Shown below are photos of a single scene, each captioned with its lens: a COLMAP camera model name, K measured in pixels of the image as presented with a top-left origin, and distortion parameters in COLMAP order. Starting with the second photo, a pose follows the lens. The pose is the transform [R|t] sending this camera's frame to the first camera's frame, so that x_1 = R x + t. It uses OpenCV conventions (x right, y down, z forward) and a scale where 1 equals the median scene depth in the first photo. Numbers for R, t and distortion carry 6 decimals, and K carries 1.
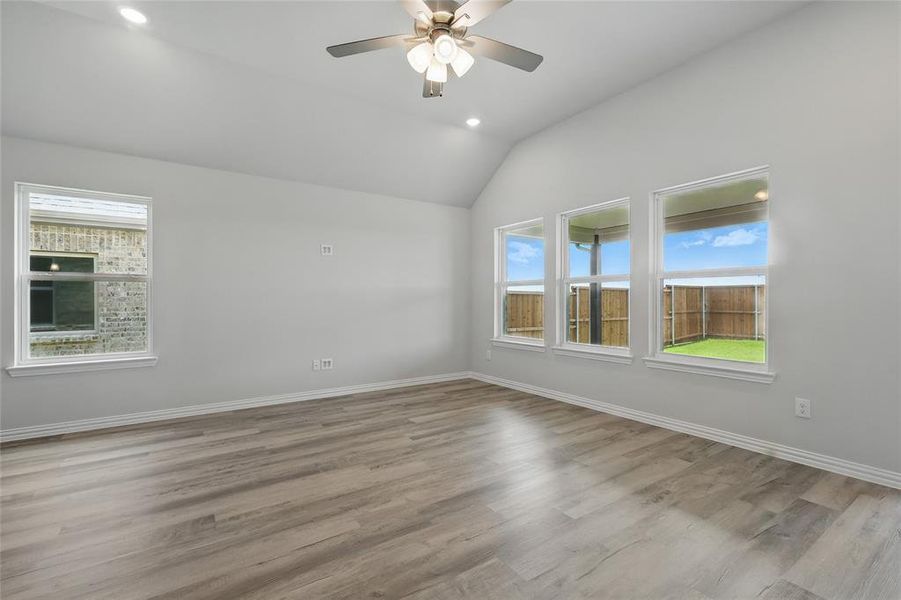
lens RADIAL K [[397.6, 0, 452.1], [0, 397.6, 298.8], [0, 0, 1]] dist [0.001351, -0.000366]
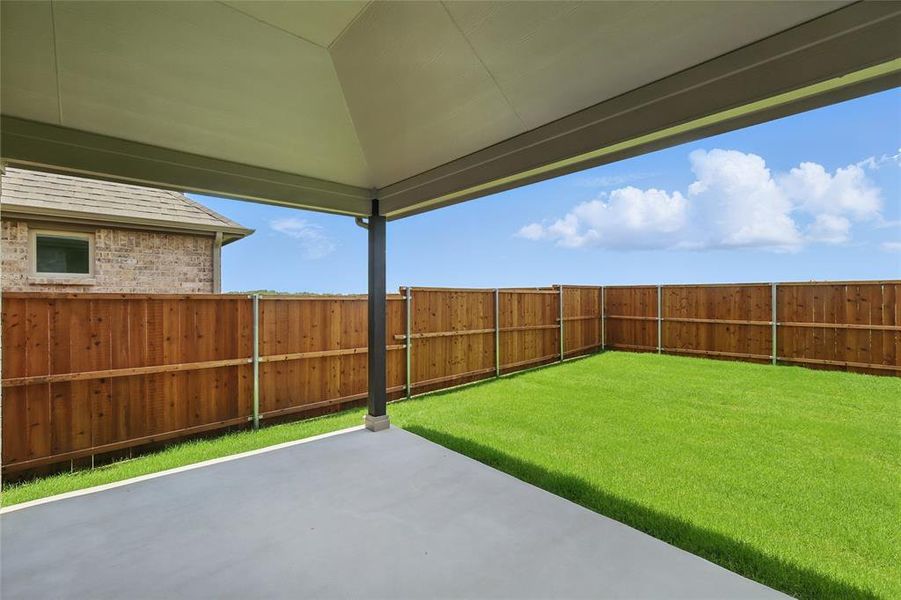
lens RADIAL K [[397.6, 0, 449.3], [0, 397.6, 301.1], [0, 0, 1]] dist [0.001351, -0.000366]
pose [[0.992840, -0.006410, 0.119281, 0.244881], [0.005565, 0.999957, 0.007411, -0.009725], [-0.119324, -0.006695, 0.992833, 0.250256]]
